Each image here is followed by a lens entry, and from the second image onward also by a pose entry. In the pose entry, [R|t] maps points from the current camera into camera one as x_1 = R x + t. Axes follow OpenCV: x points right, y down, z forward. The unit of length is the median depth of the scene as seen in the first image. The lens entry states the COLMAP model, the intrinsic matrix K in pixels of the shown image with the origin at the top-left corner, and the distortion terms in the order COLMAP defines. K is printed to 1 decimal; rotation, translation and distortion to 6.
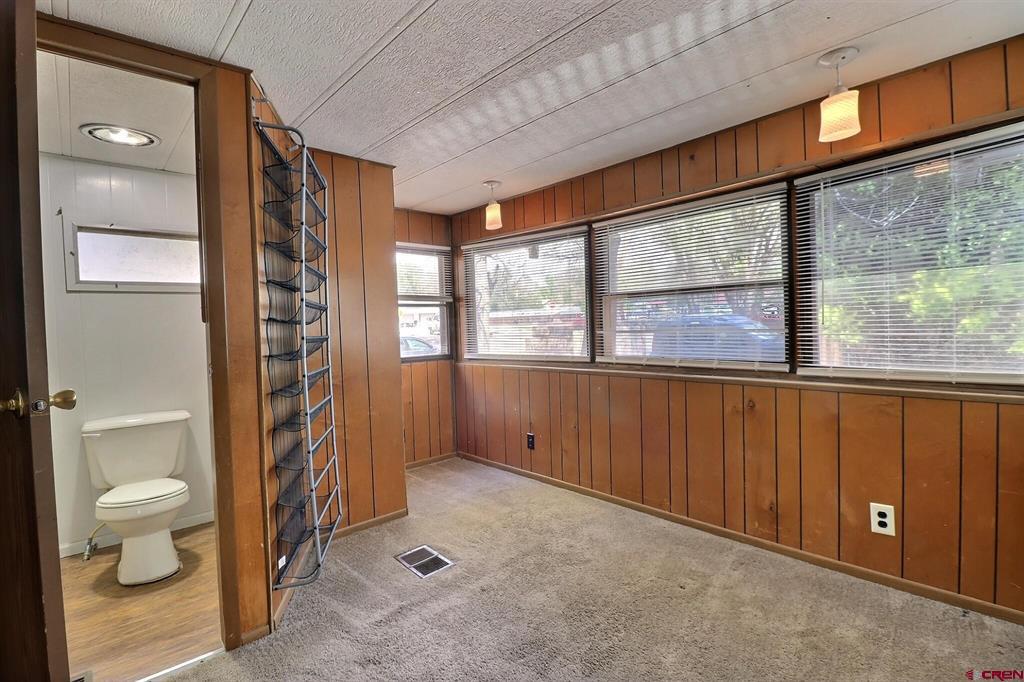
lens RADIAL K [[474.6, 0, 512.0], [0, 474.6, 341.0], [0, 0, 1]] dist [0.001488, -0.011045]
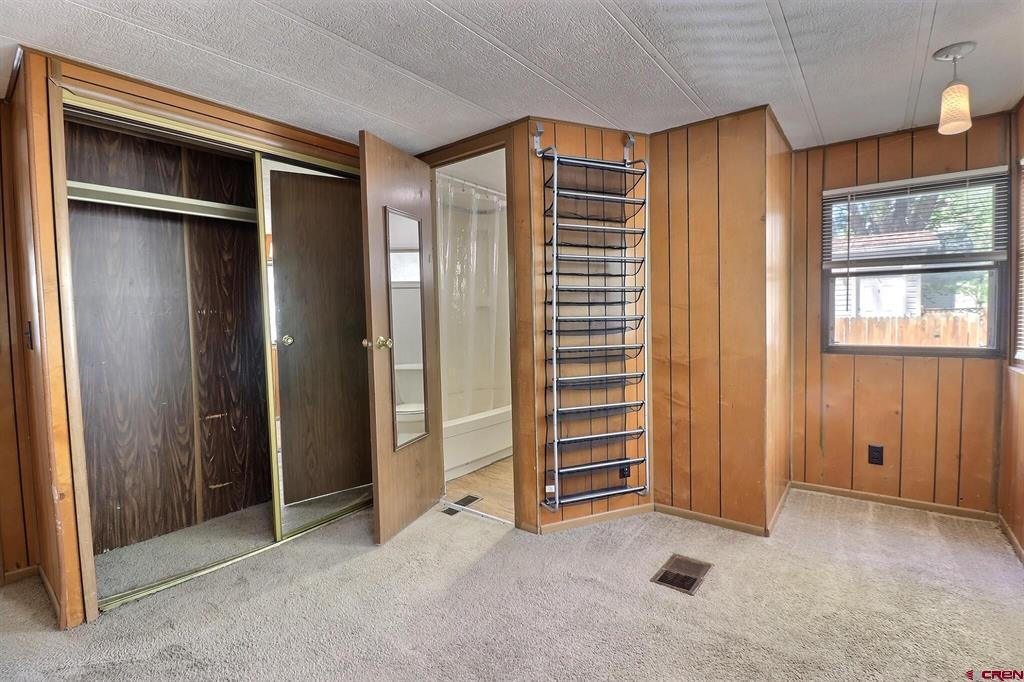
lens RADIAL K [[474.6, 0, 512.0], [0, 474.6, 341.0], [0, 0, 1]] dist [0.001488, -0.011045]
pose [[0.173446, 0.080932, -0.981512, 0.606391], [-0.016714, 0.996716, 0.079232, -0.034293], [0.984701, 0.002662, 0.174229, 0.543404]]
